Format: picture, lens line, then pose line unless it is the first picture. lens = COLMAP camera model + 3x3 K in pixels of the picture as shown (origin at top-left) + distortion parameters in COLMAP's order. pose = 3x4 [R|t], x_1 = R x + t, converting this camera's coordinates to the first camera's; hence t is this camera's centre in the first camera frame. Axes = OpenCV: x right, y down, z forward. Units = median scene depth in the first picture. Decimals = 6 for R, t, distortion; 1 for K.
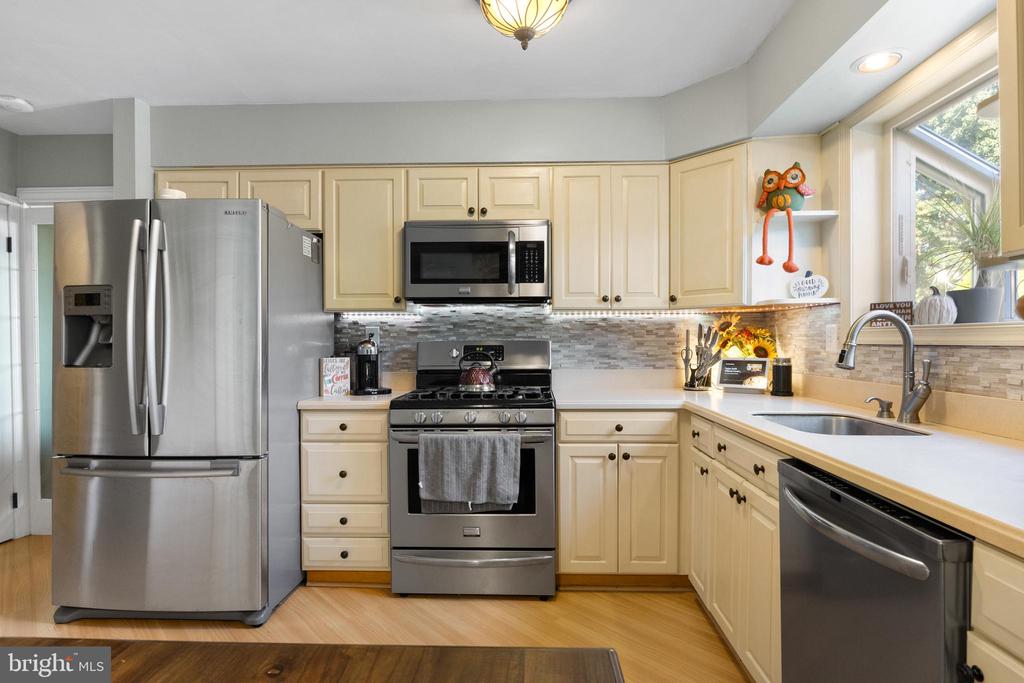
lens RADIAL K [[530.4, 0, 511.5], [0, 530.4, 346.8], [0, 0, 1]] dist [-0.013154, 0.000526]
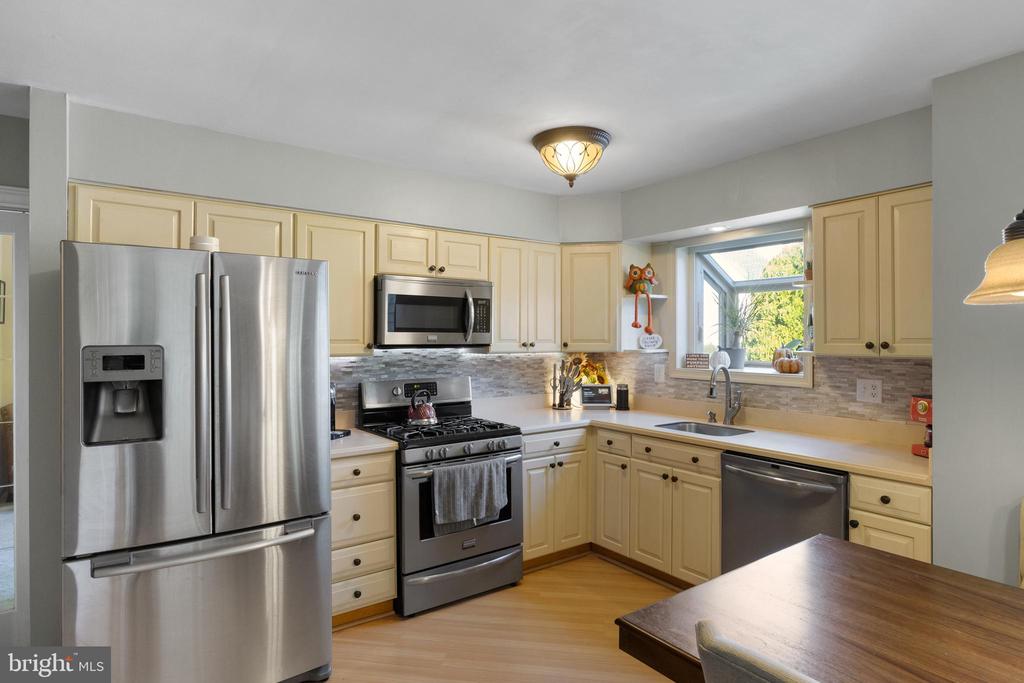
lens RADIAL K [[565.8, 0, 513.4], [0, 565.8, 337.2], [0, 0, 1]] dist [-0.000518, -0.000031]
pose [[0.789258, 0.003429, 0.614052, -0.764095], [0.003964, 0.999935, -0.010679, -0.103709], [-0.614049, 0.010863, 0.789193, -0.080609]]
